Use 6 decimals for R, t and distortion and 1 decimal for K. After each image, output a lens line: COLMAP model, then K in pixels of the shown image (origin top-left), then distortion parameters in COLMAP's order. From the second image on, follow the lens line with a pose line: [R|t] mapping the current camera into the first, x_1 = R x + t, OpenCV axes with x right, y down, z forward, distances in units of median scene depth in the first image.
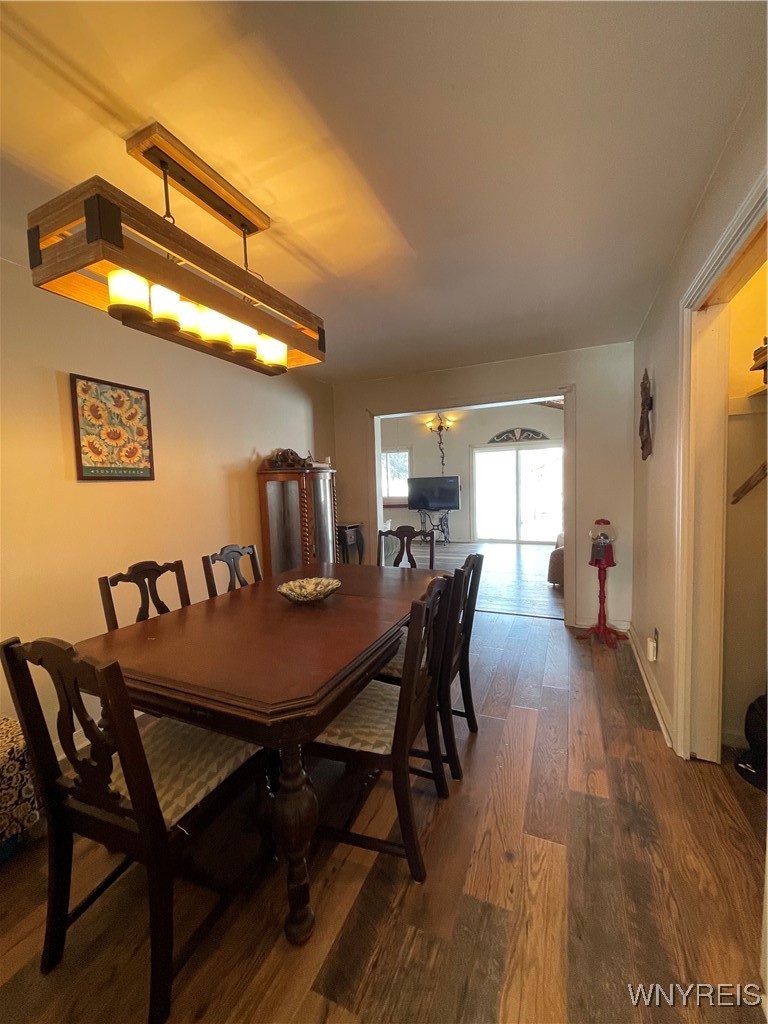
lens RADIAL K [[414.0, 0, 382.6], [0, 414.0, 511.1], [0, 0, 1]] dist [-0.002290, 0.000417]
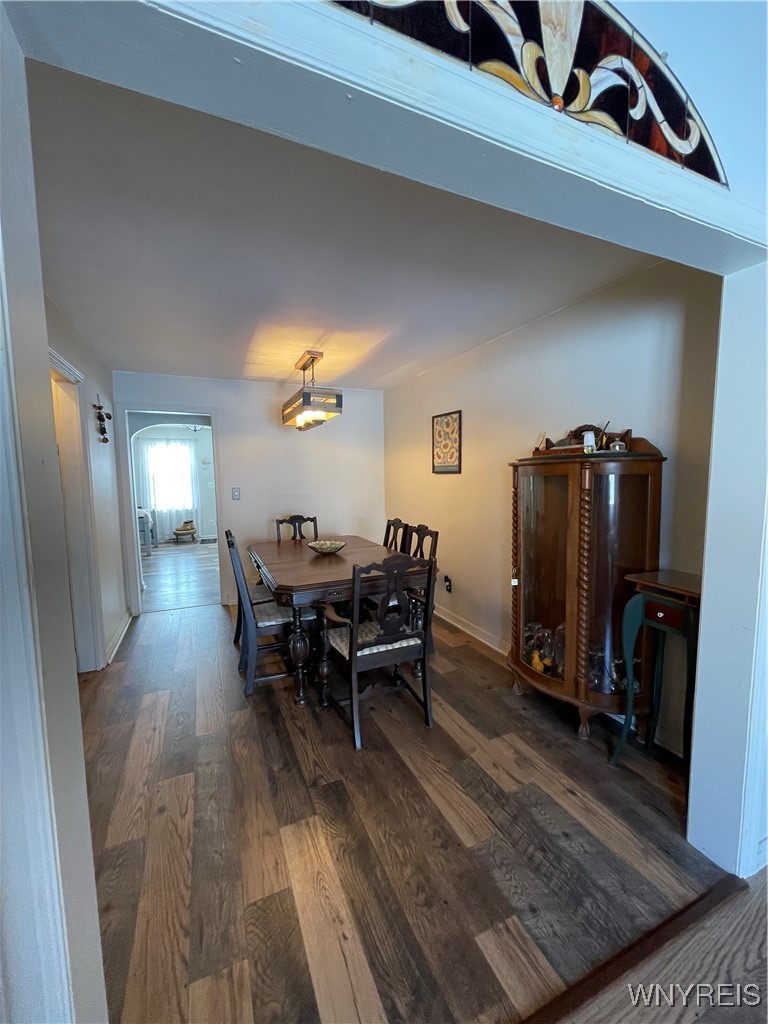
lens RADIAL K [[414.0, 0, 384.8], [0, 414.0, 511.8], [0, 0, 1]] dist [-0.002290, 0.000417]
pose [[-0.658866, 0.112694, -0.743772, 0.748249], [-0.016879, 0.986252, 0.164386, -0.189201], [0.752071, 0.120862, -0.647905, 1.892691]]
